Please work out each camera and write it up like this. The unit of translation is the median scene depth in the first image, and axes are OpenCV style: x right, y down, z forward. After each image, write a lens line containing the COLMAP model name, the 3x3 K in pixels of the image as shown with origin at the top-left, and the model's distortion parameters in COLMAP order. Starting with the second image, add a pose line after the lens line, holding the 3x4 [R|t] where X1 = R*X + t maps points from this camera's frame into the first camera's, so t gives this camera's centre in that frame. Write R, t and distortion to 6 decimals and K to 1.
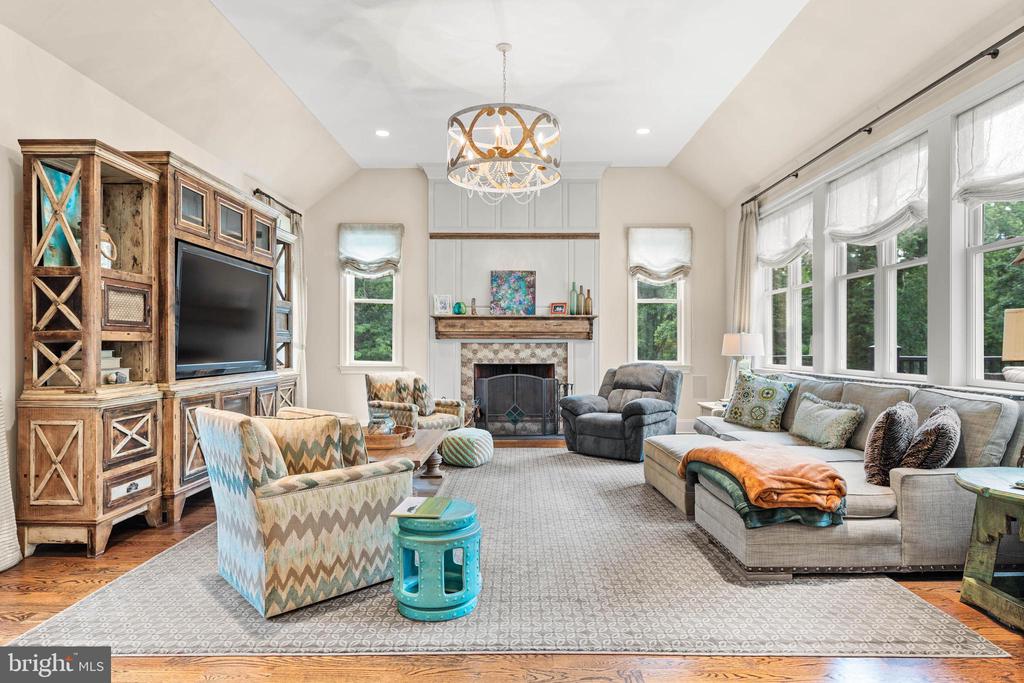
lens RADIAL K [[591.6, 0, 511.0], [0, 591.6, 344.9], [0, 0, 1]] dist [-0.006067, 0.005293]
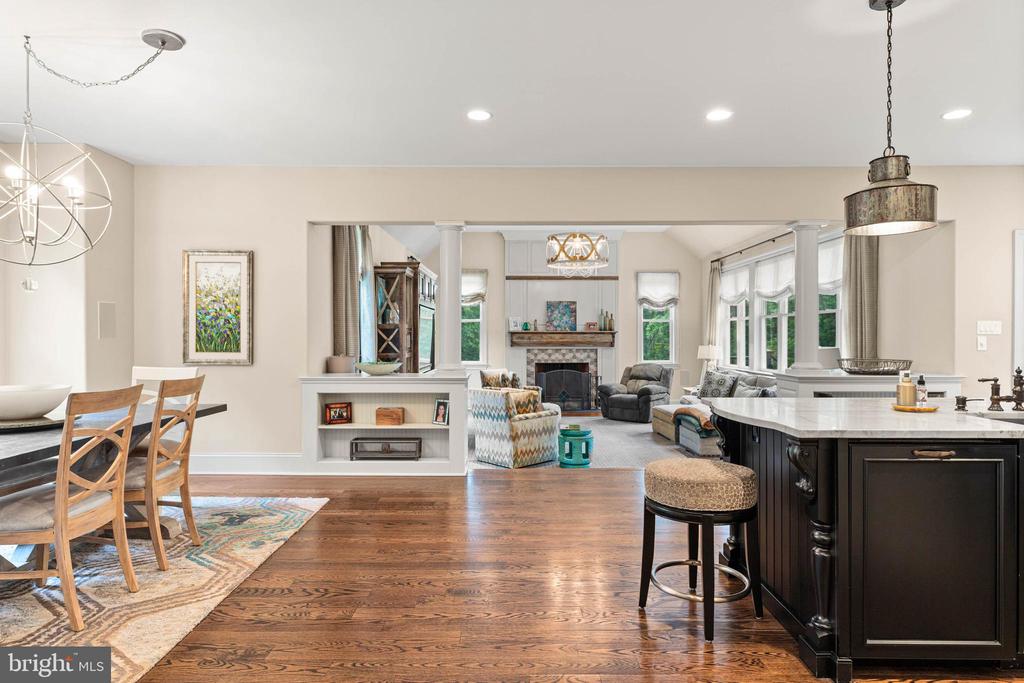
lens RADIAL K [[591.6, 0, 510.2], [0, 591.6, 338.8], [0, 0, 1]] dist [-0.006067, 0.005293]
pose [[0.999903, -0.000503, 0.013946, -0.167227], [0.000416, 0.999980, 0.006239, -0.043952], [-0.013949, -0.006232, 0.999883, -0.570764]]
